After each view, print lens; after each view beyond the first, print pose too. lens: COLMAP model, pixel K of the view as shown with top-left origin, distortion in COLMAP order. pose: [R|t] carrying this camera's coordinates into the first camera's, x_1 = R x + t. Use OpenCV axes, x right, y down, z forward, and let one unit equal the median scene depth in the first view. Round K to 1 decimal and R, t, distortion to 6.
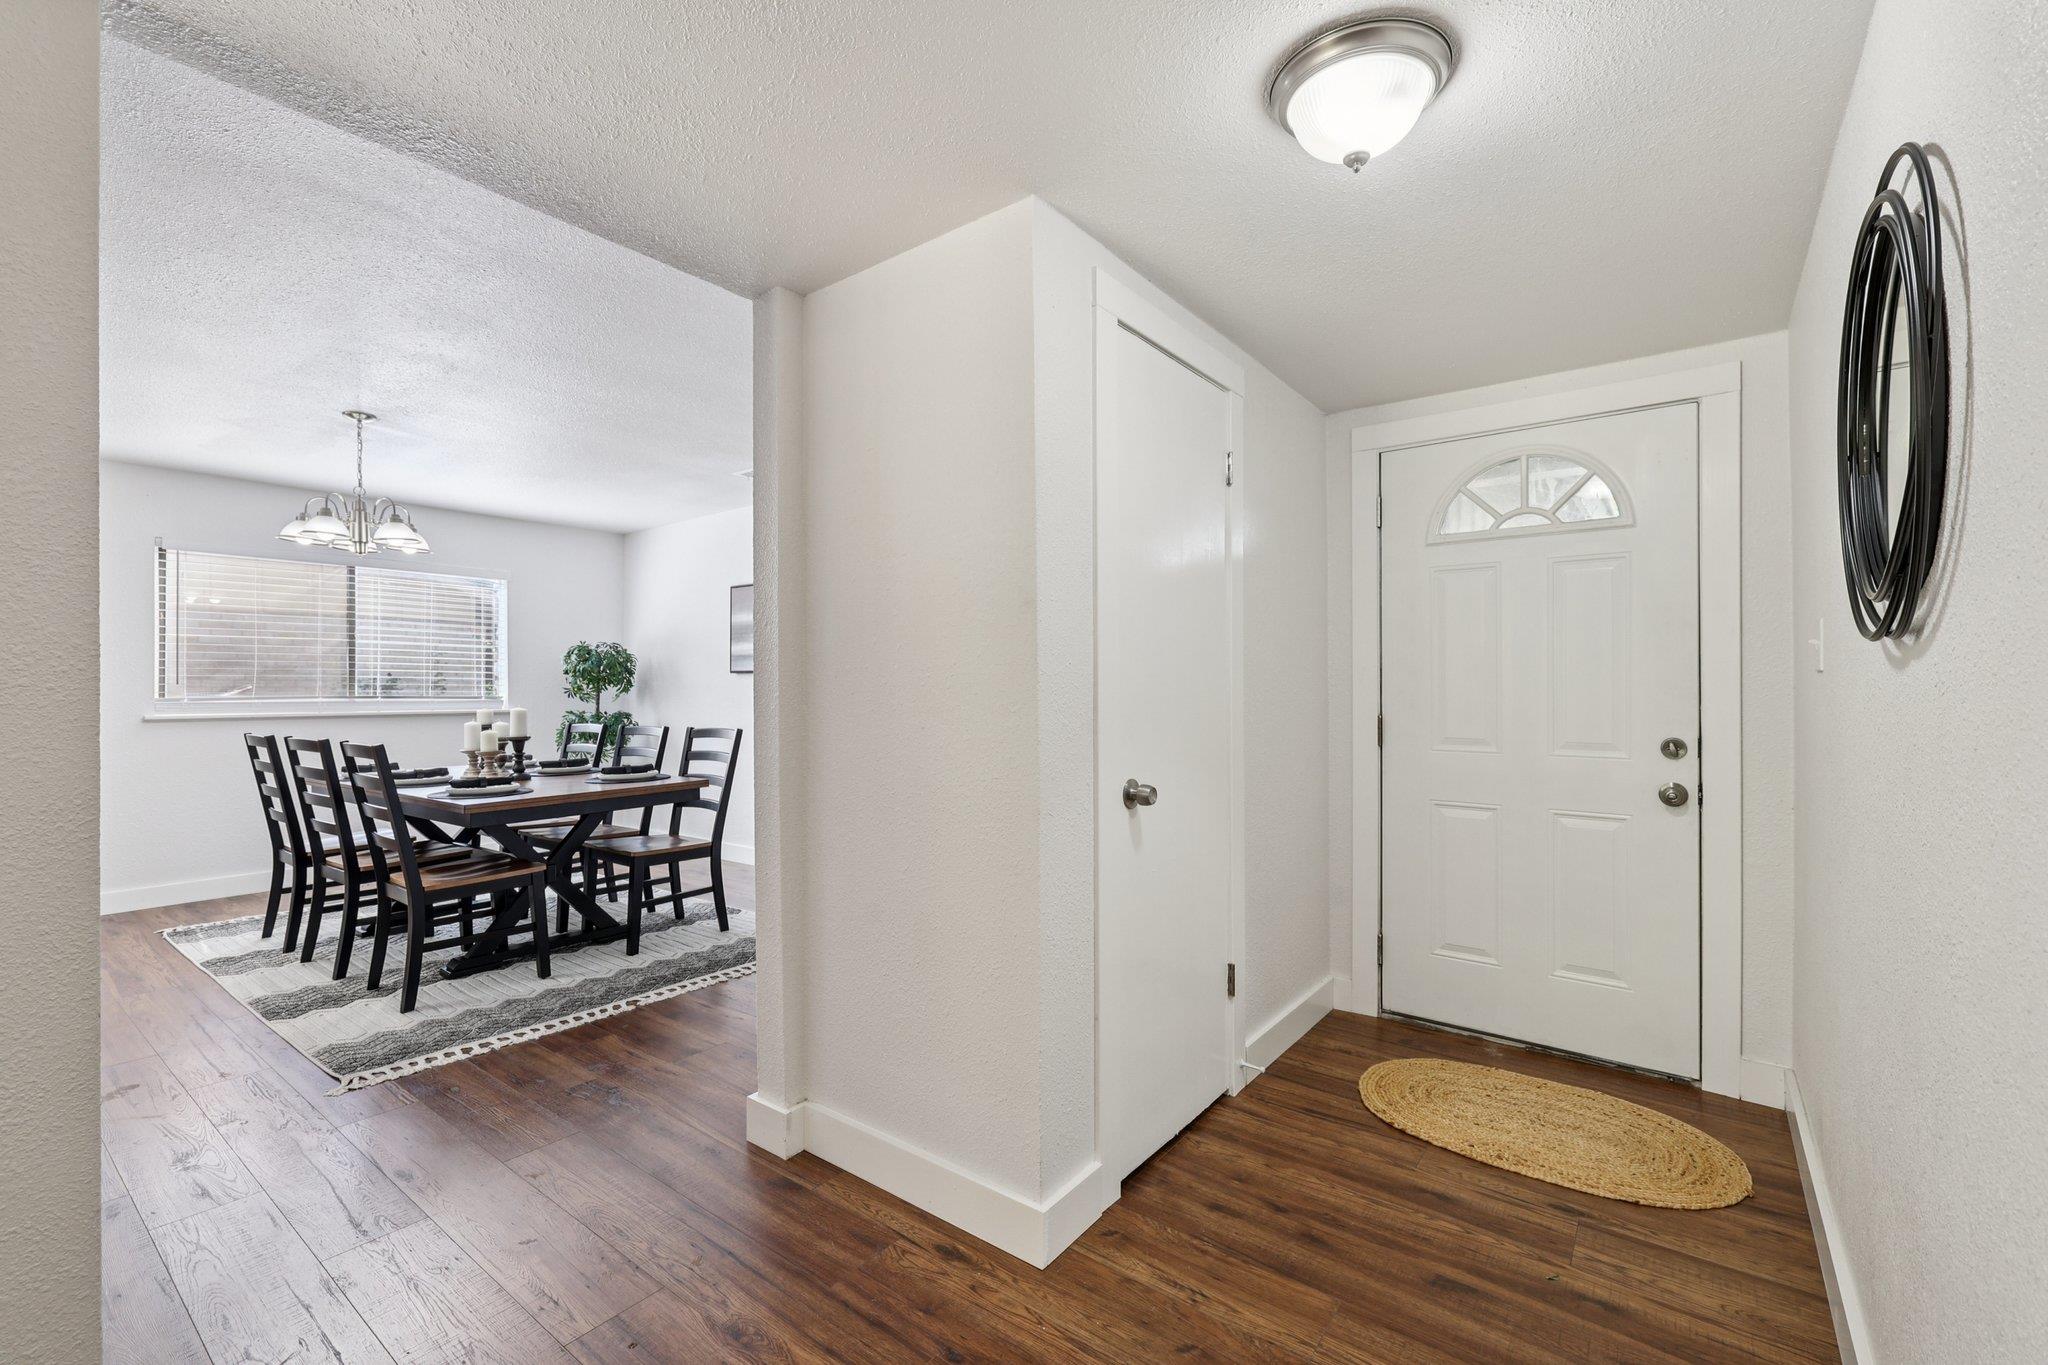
lens RADIAL K [[861.6, 0, 1028.8], [0, 861.6, 684.5], [0, 0, 1]] dist [0.003065, -0.000105]
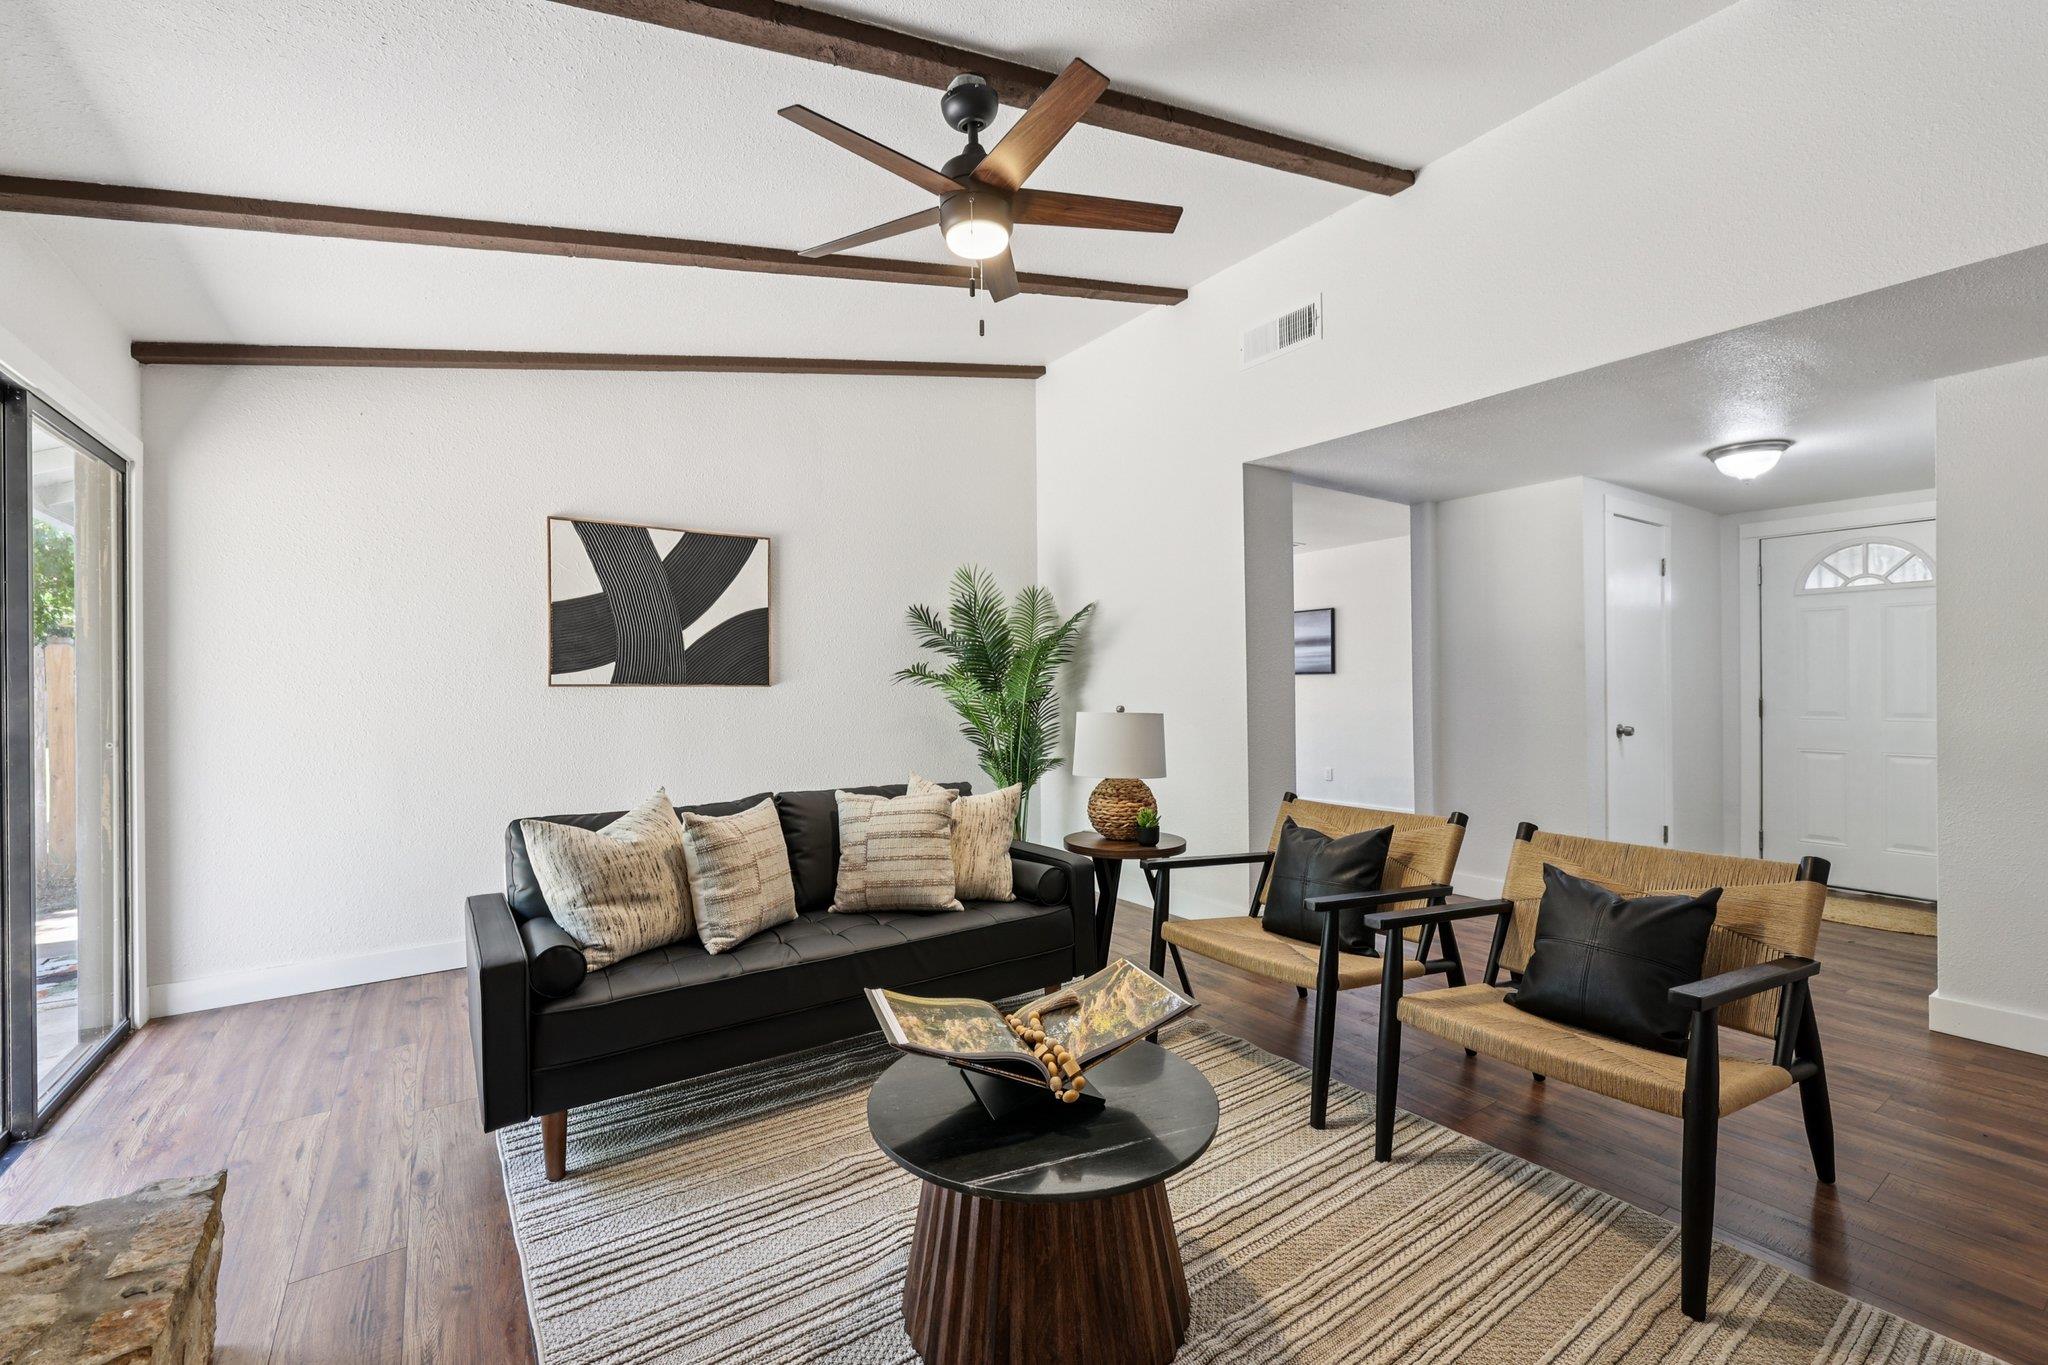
lens RADIAL K [[861.6, 0, 1025.1], [0, 861.6, 681.2], [0, 0, 1]] dist [0.003065, -0.000105]
pose [[0.950263, -0.002386, -0.311440, -0.448974], [0.002983, 0.999995, 0.001440, -0.002534], [0.311435, -0.002297, 0.950265, -1.091433]]
